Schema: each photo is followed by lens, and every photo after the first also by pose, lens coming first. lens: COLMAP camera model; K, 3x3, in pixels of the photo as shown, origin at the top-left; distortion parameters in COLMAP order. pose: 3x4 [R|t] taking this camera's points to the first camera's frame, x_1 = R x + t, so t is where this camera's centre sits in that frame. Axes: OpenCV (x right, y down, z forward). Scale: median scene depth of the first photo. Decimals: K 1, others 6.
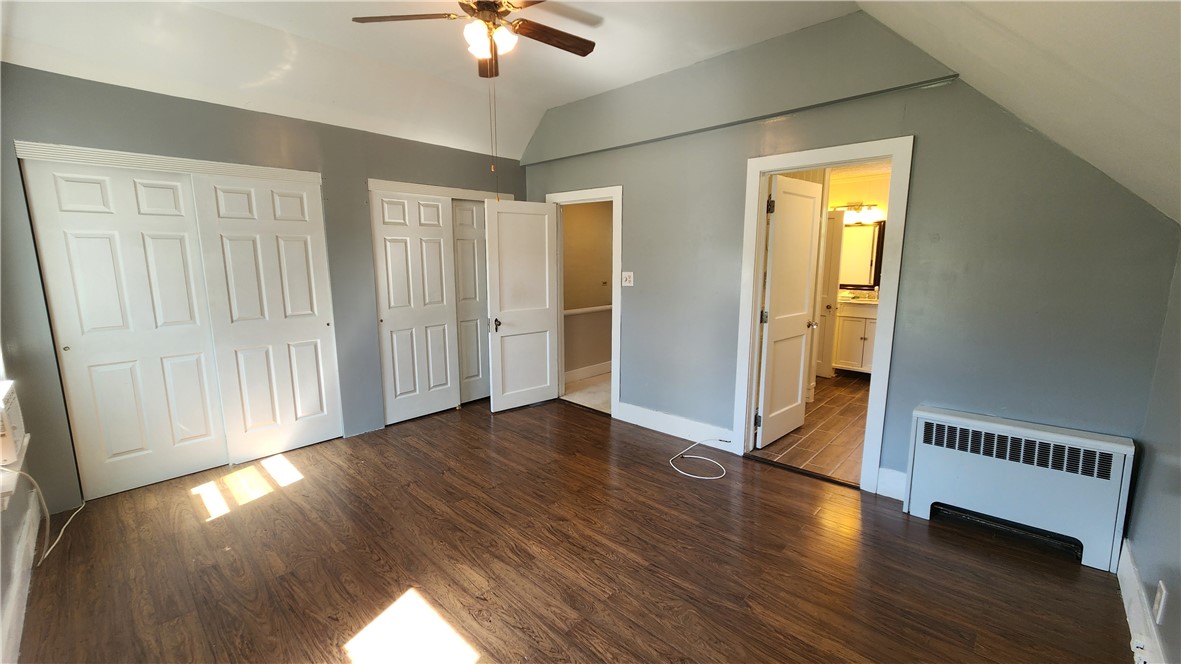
lens RADIAL K [[478.0, 0, 582.3], [0, 478.0, 330.5], [0, 0, 1]] dist [-0.001350, -0.000823]
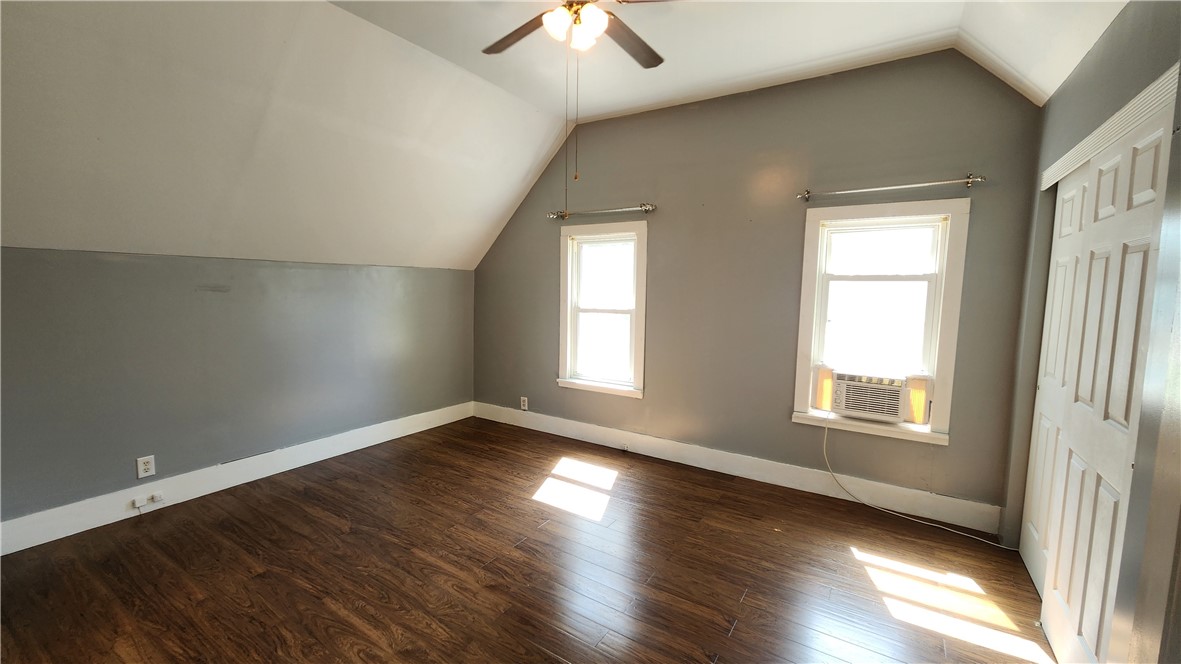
lens RADIAL K [[478.0, 0, 581.0], [0, 478.0, 330.5], [0, 0, 1]] dist [-0.001350, -0.000823]
pose [[-0.983128, 0.003475, -0.182884, -0.035802], [-0.042598, 0.967981, 0.247383, -0.217196], [0.177888, 0.251000, -0.951501, 1.416125]]
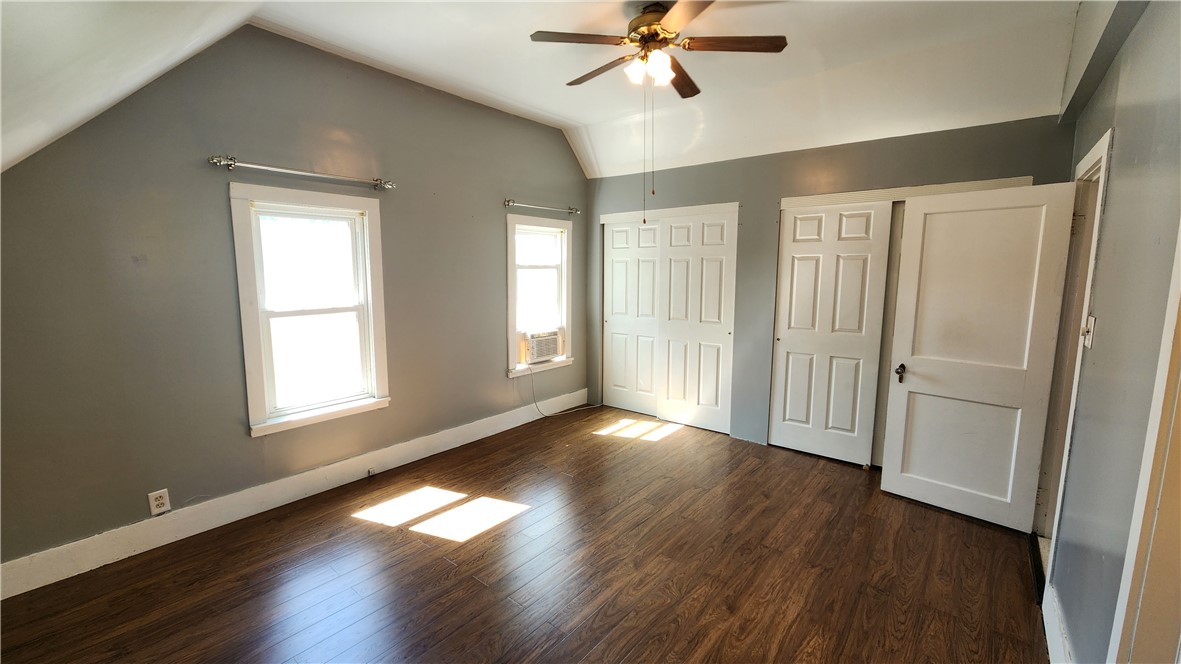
lens RADIAL K [[478.0, 0, 574.2], [0, 478.0, 329.8], [0, 0, 1]] dist [-0.001350, -0.000823]
pose [[0.061405, 0.126065, -0.990120, 0.651281], [-0.158844, 0.980583, 0.115000, -0.105348], [0.985392, 0.150213, 0.080238, 0.610120]]
